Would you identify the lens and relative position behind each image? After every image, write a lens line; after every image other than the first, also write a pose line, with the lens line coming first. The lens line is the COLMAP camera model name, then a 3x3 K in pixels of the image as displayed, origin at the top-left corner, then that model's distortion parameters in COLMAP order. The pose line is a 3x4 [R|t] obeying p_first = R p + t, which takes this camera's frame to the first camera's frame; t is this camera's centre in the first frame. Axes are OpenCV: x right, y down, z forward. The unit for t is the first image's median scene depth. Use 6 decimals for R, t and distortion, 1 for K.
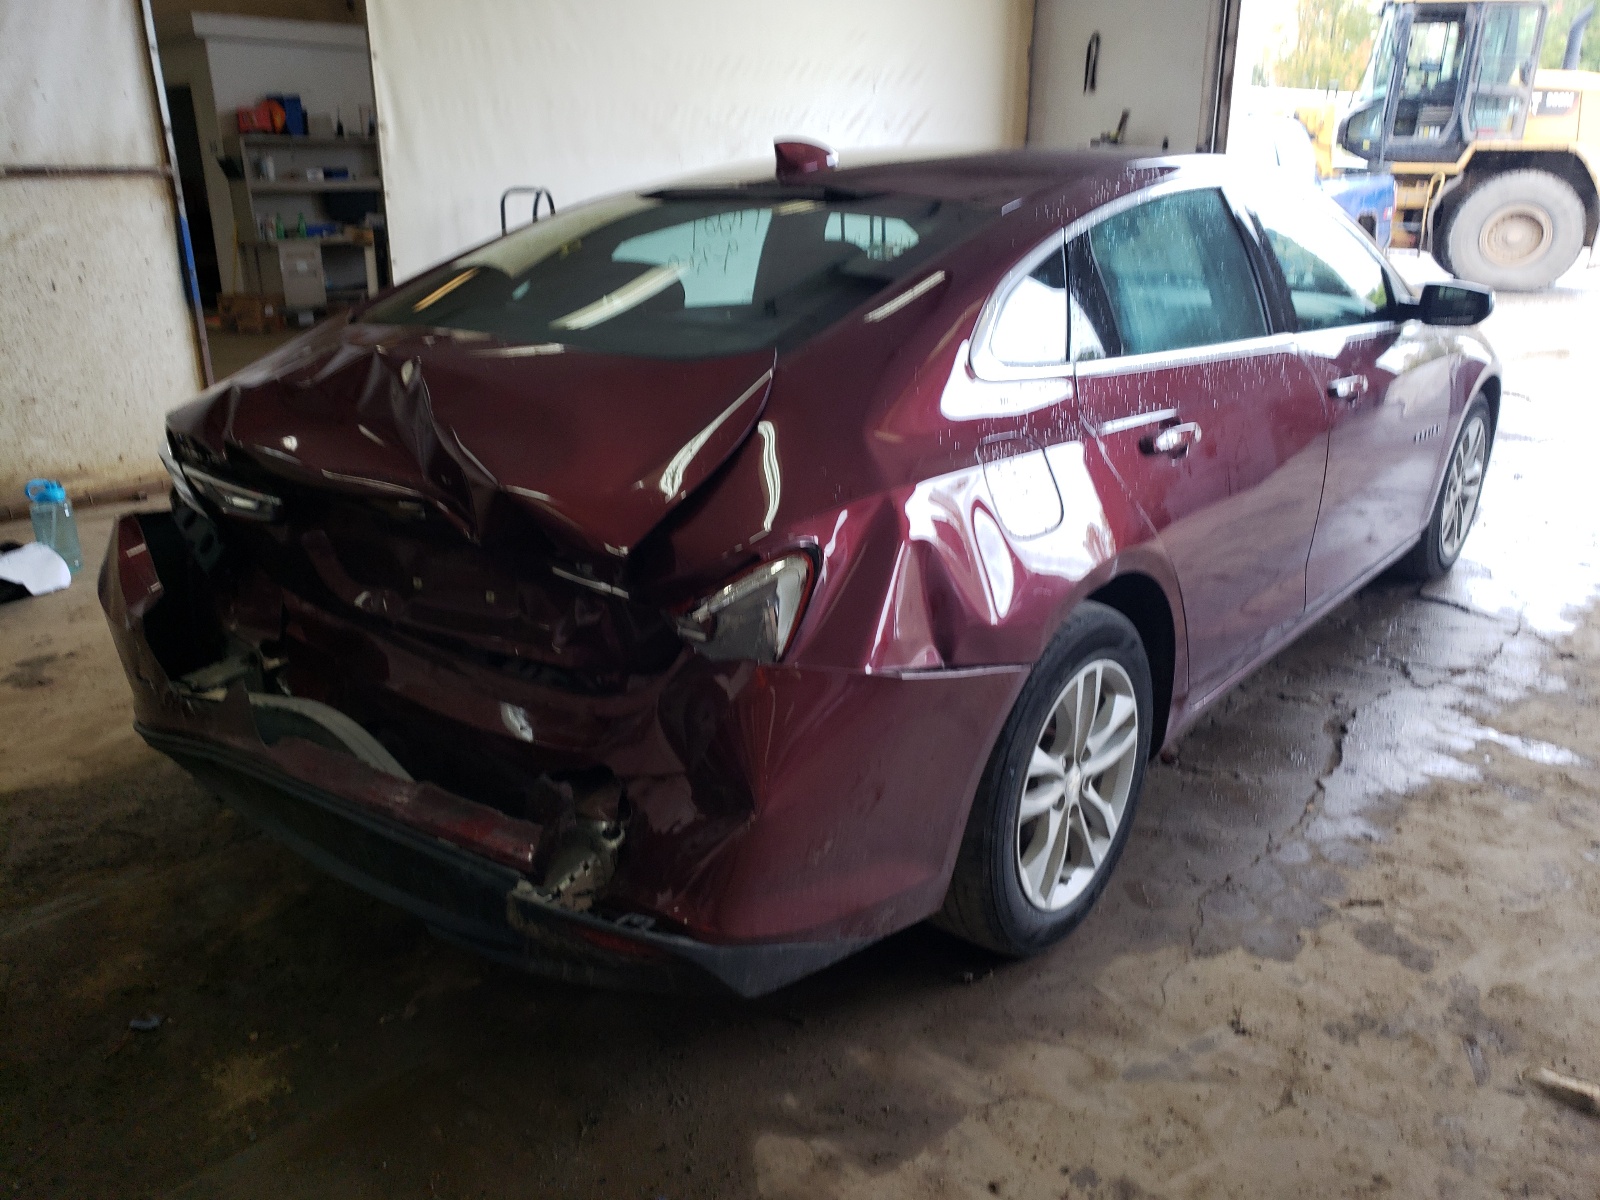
lens RADIAL K [[1352.6, 0, 800.0], [0, 1352.6, 600.0], [0, 0, 1]] dist [0.004309, 0.018306]
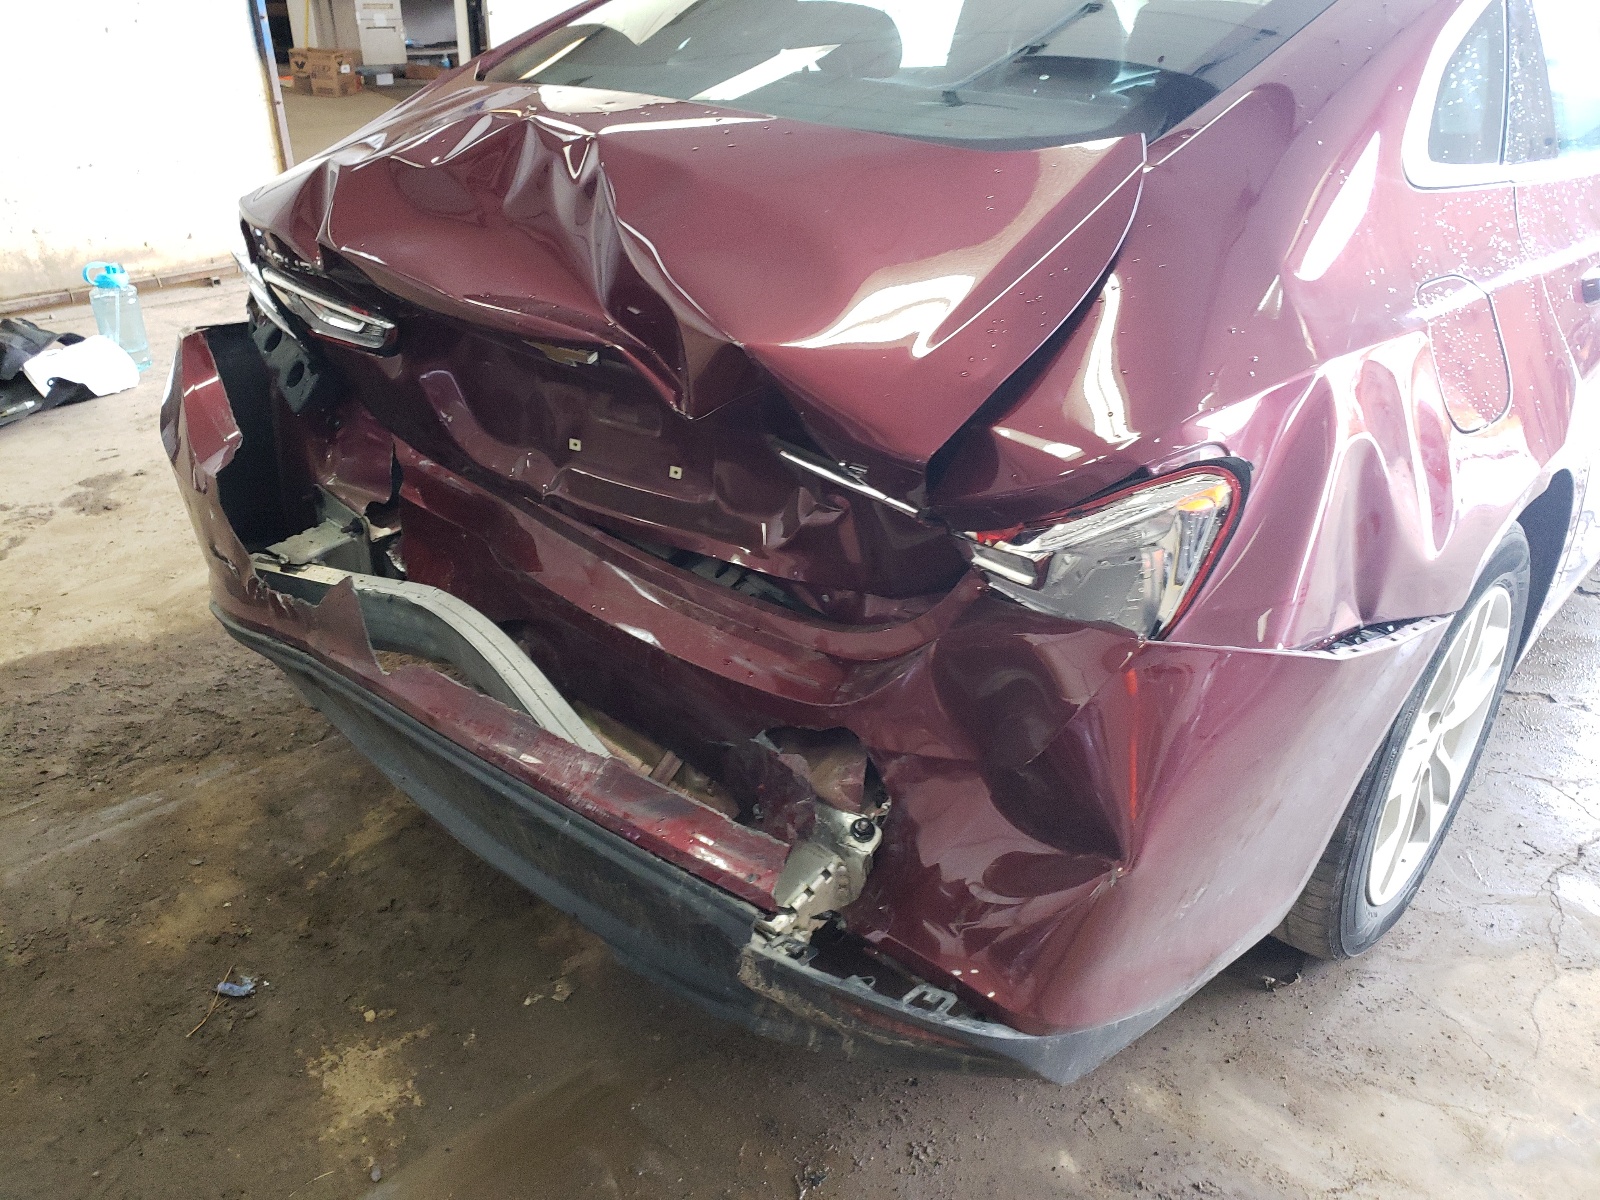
lens RADIAL K [[1352.6, 0, 800.0], [0, 1352.6, 600.0], [0, 0, 1]] dist [0.004309, 0.018306]
pose [[0.997998, 0.044012, -0.045409, -0.118451], [-0.036611, 0.987609, 0.152603, -0.046547], [0.051562, -0.150635, 0.987244, 0.249808]]
